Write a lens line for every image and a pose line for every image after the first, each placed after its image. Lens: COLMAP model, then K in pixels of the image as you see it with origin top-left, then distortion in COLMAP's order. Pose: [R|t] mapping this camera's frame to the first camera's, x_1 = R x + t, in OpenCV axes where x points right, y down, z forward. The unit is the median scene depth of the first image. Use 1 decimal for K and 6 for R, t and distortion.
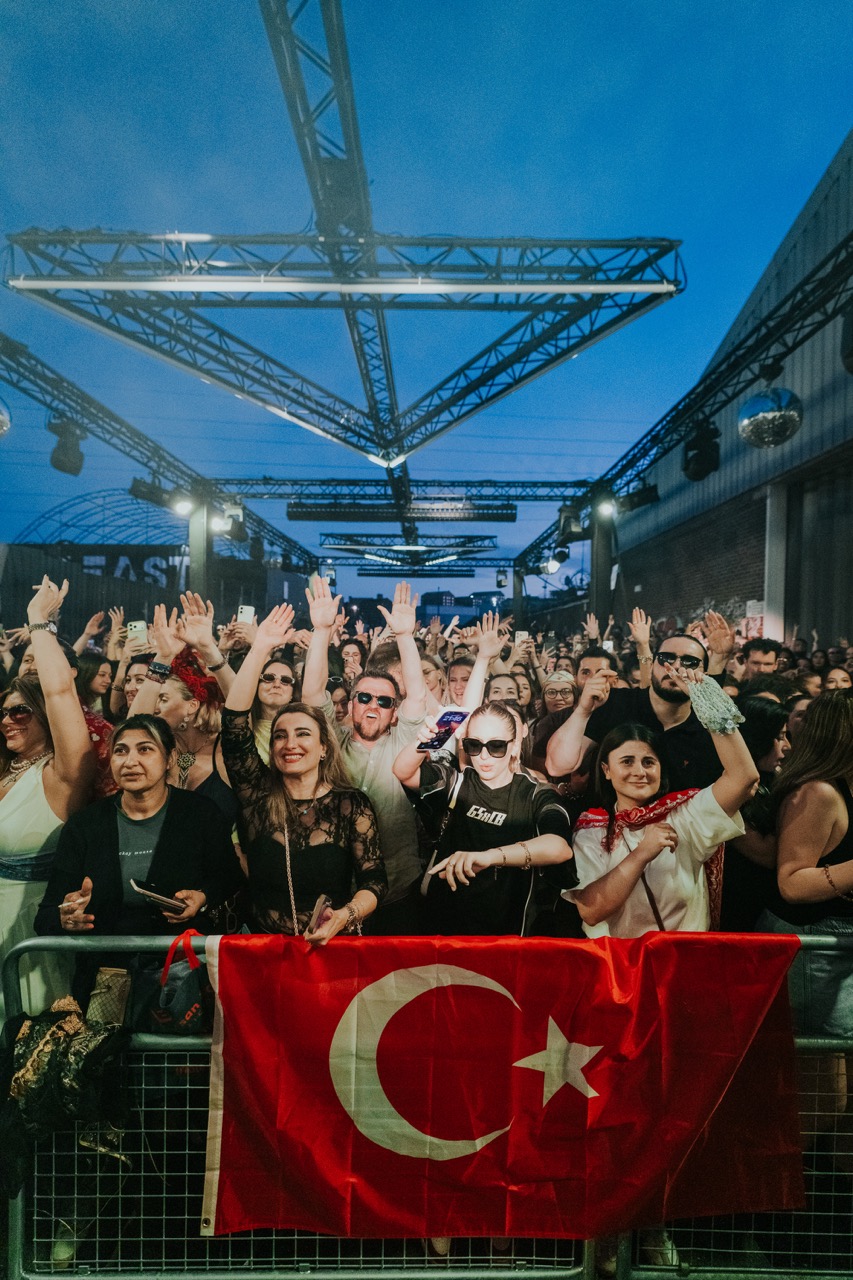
lens RADIAL K [[583.2, 0, 438.9], [0, 583.2, 636.6], [0, 0, 1]] dist [-0.004871, 0.001373]
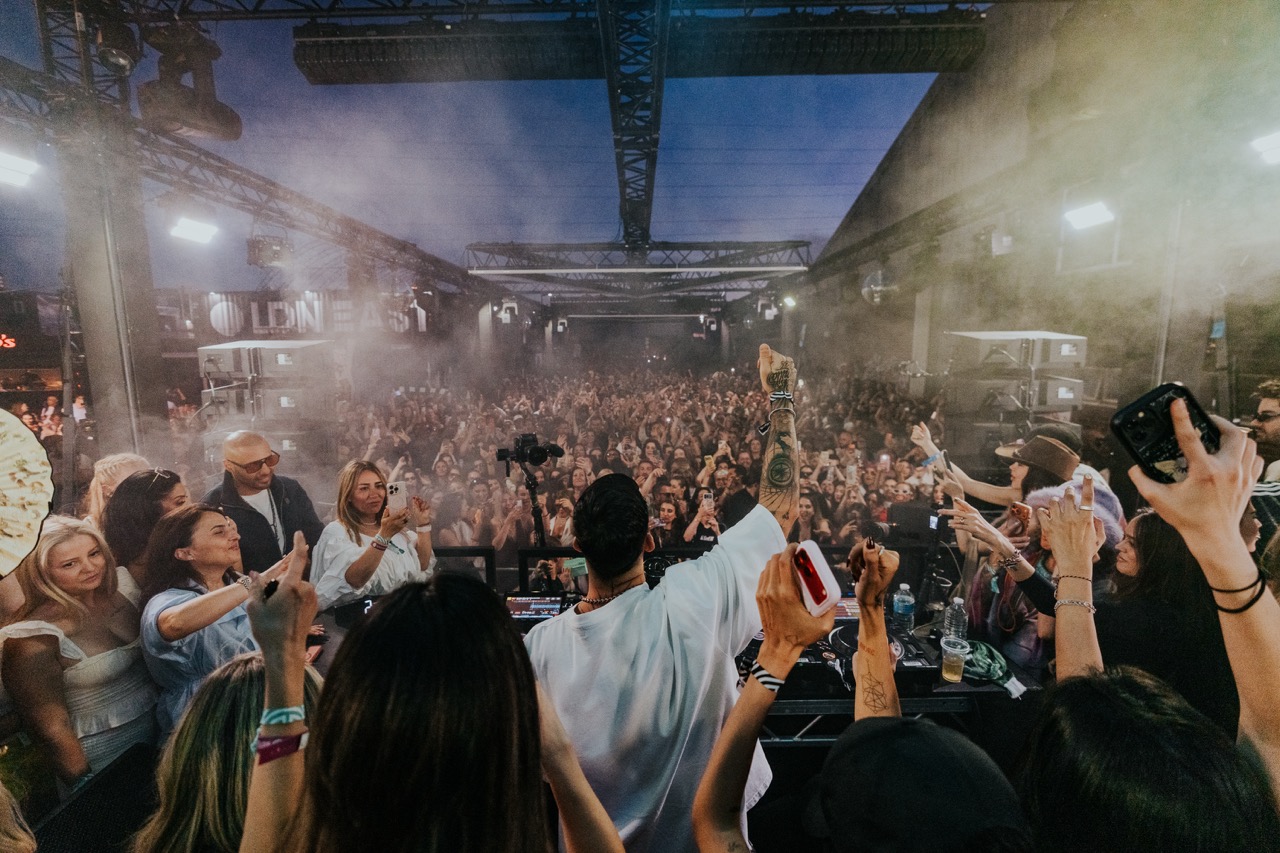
lens RADIAL K [[583.2, 0, 628.8], [0, 583.2, 414.2], [0, 0, 1]] dist [-0.004871, 0.001373]
pose [[0.999320, -0.021283, -0.030097, -0.082961], [0.024659, 0.992868, 0.116642, -0.197787], [0.027400, -0.117305, 0.992718, -0.577799]]
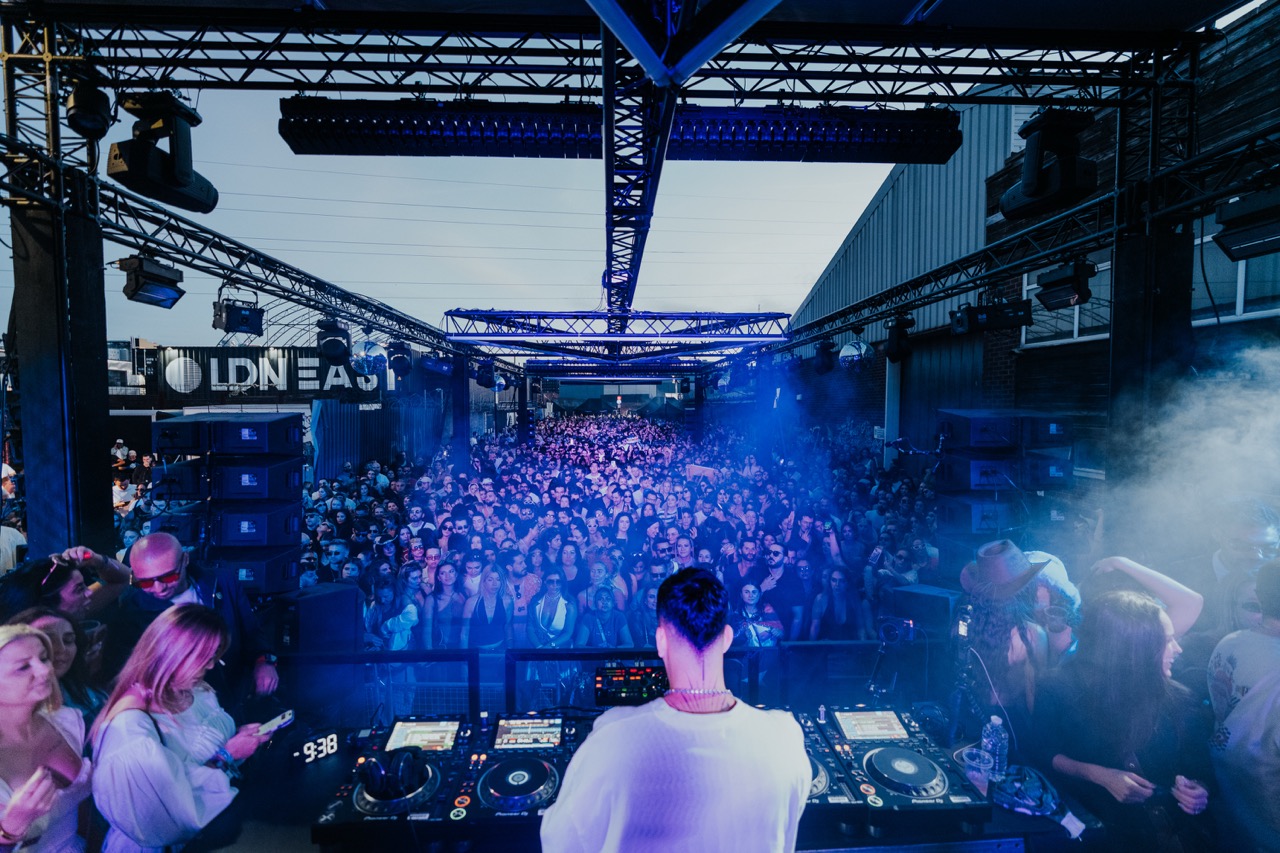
lens RADIAL K [[583.2, 0, 635.9], [0, 583.2, 415.2], [0, 0, 1]] dist [-0.004871, 0.001373]
pose [[0.999202, -0.019447, 0.034880, -0.107621], [0.018687, 0.999584, 0.021981, -0.220904], [-0.035293, -0.021312, 0.999150, -0.550878]]
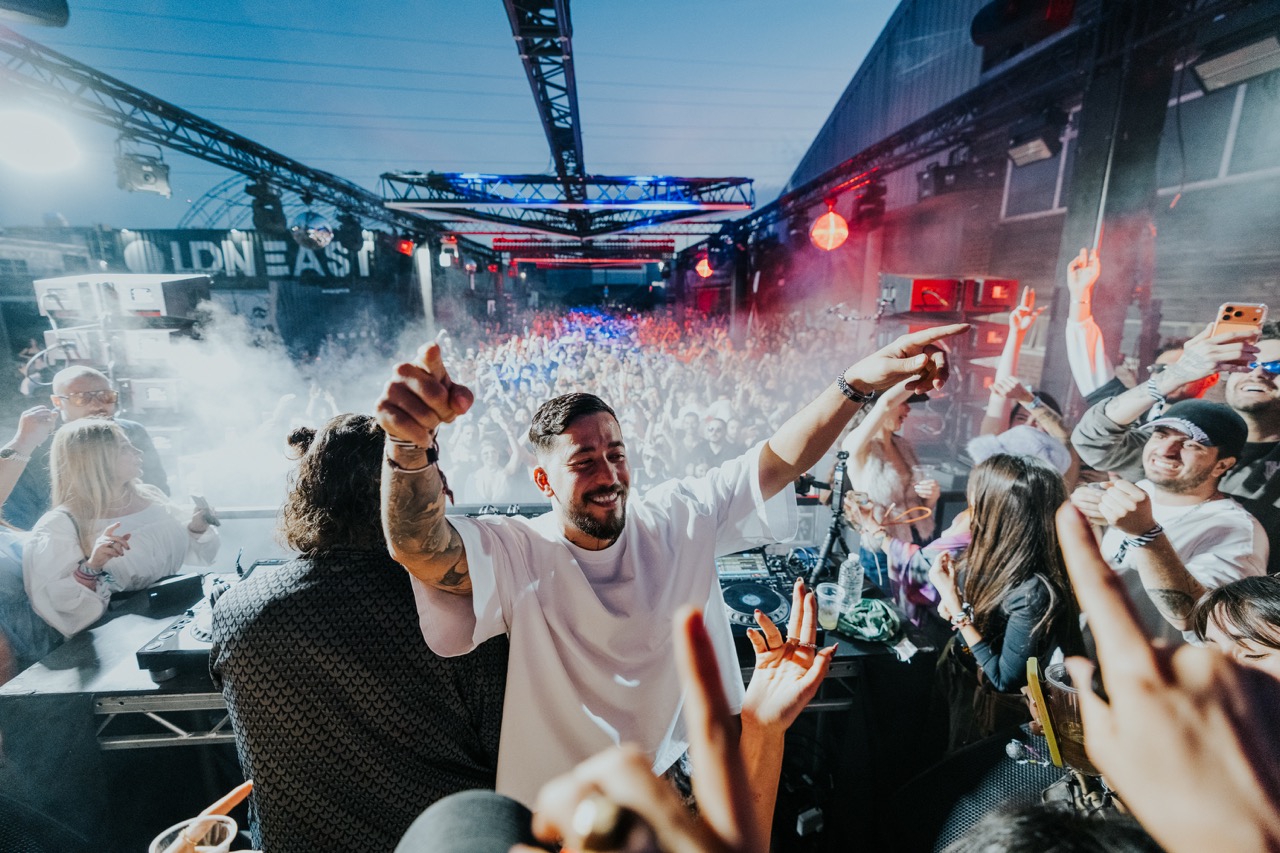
lens RADIAL K [[583.2, 0, 638.1], [0, 583.2, 420.1], [0, 0, 1]] dist [-0.004871, 0.001373]
pose [[0.998531, -0.025765, 0.047667, -0.032335], [0.015128, 0.977295, 0.211342, -0.185896], [-0.052030, -0.210311, 0.976249, -0.531777]]
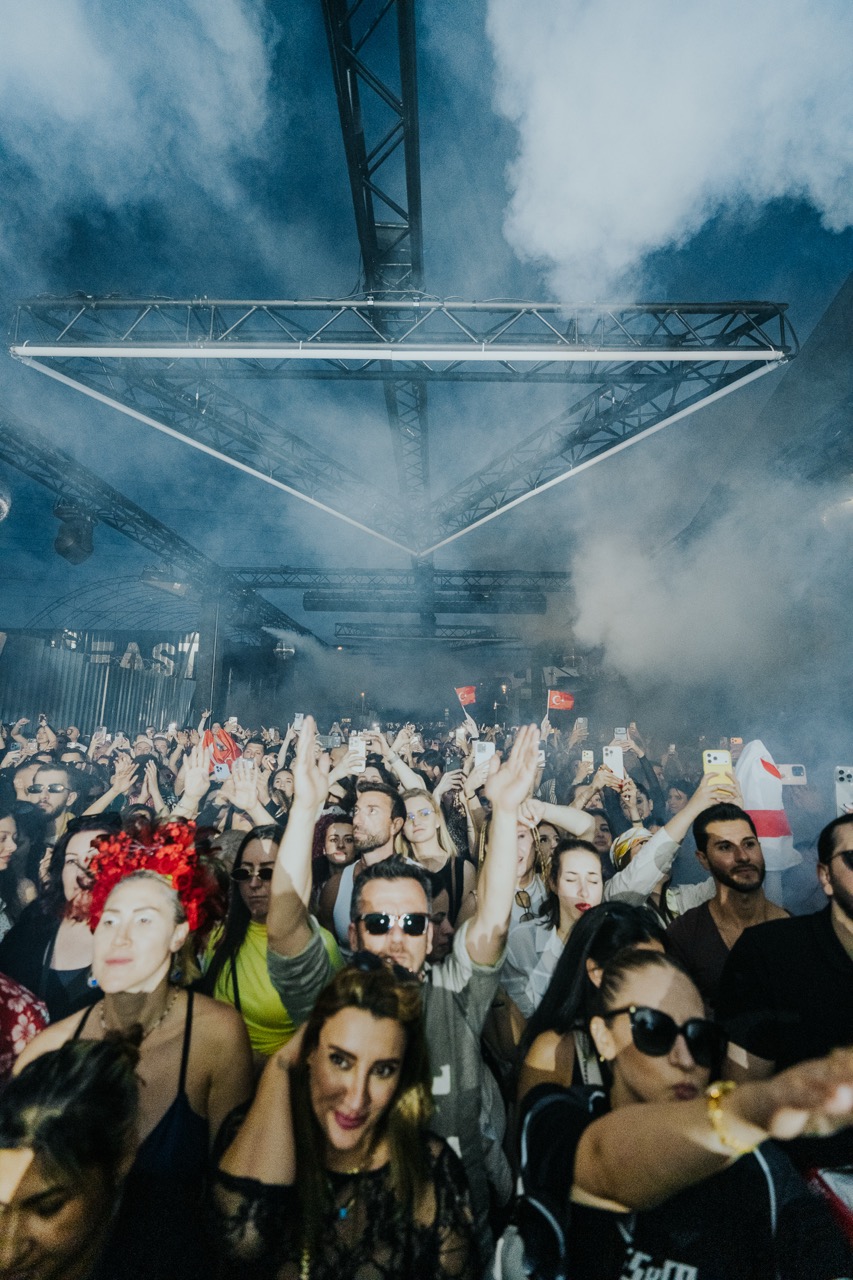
lens RADIAL K [[583.2, 0, 437.7], [0, 583.2, 633.0], [0, 0, 1]] dist [-0.004871, 0.001373]
pose [[0.999888, 0.006556, -0.013438, -0.048701], [-0.008521, 0.988362, -0.151885, -0.035290], [0.012286, 0.151982, 0.988307, 0.120769]]
